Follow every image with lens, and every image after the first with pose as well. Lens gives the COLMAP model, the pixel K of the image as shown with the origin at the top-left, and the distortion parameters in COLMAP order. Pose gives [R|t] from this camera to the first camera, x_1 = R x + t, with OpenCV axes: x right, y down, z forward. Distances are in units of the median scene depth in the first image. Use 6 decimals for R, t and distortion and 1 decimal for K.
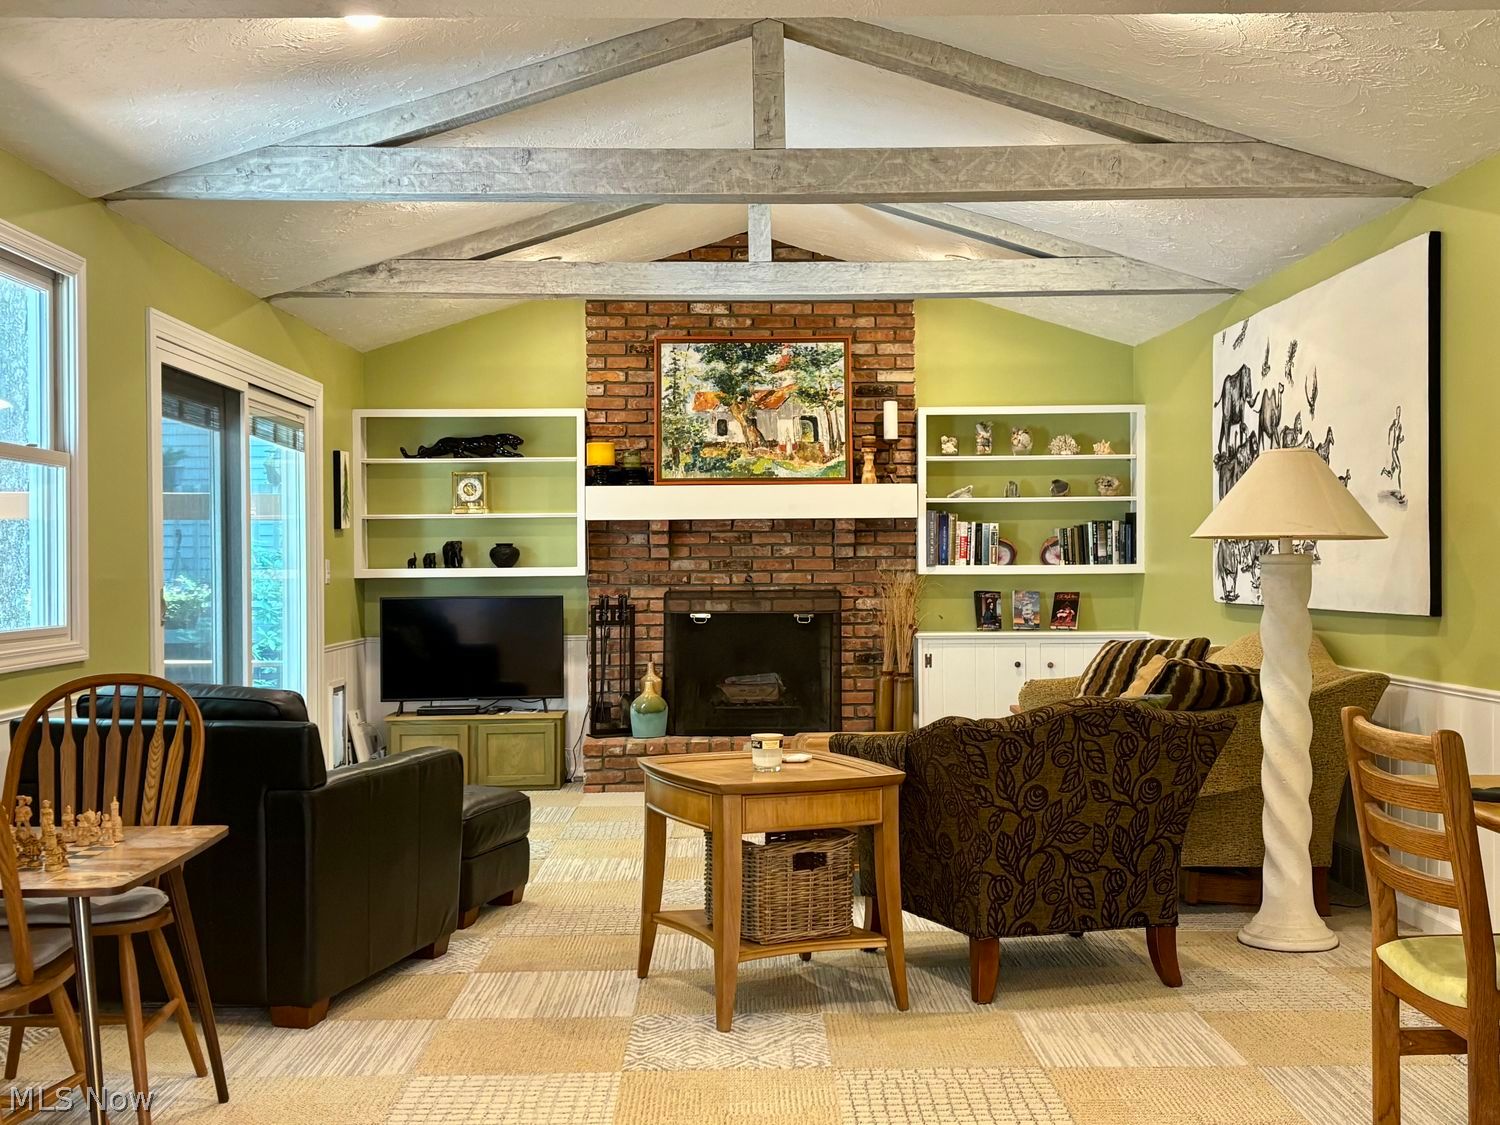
lens RADIAL K [[1734.5, 0, 750.0], [0, 1734.5, 562.5], [0, 0, 1]] dist [0.239719, -0.808186]
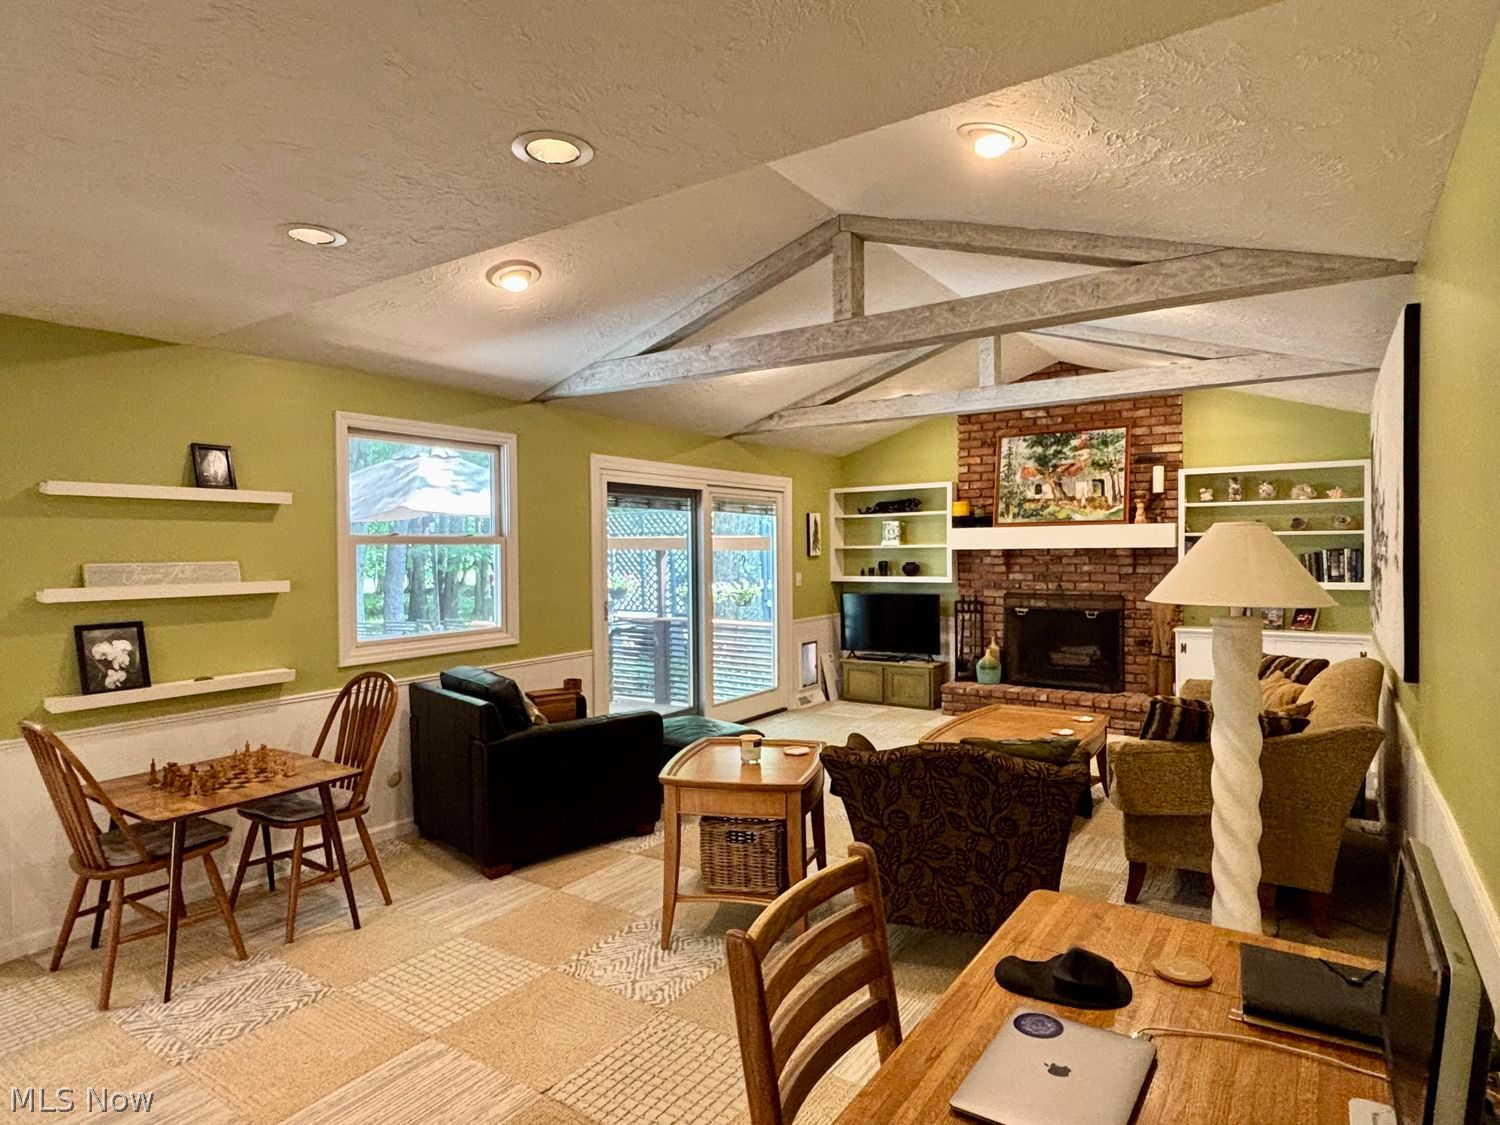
lens RADIAL K [[850.6, 0, 749.5], [0, 850.6, 554.9], [0, 0, 1]] dist [0.064551, -0.091997]
pose [[0.820634, 0.003511, -0.571444, 0.209941], [0.005236, 0.999893, 0.013663, -0.030602], [0.571430, -0.014205, 0.820528, 0.221287]]
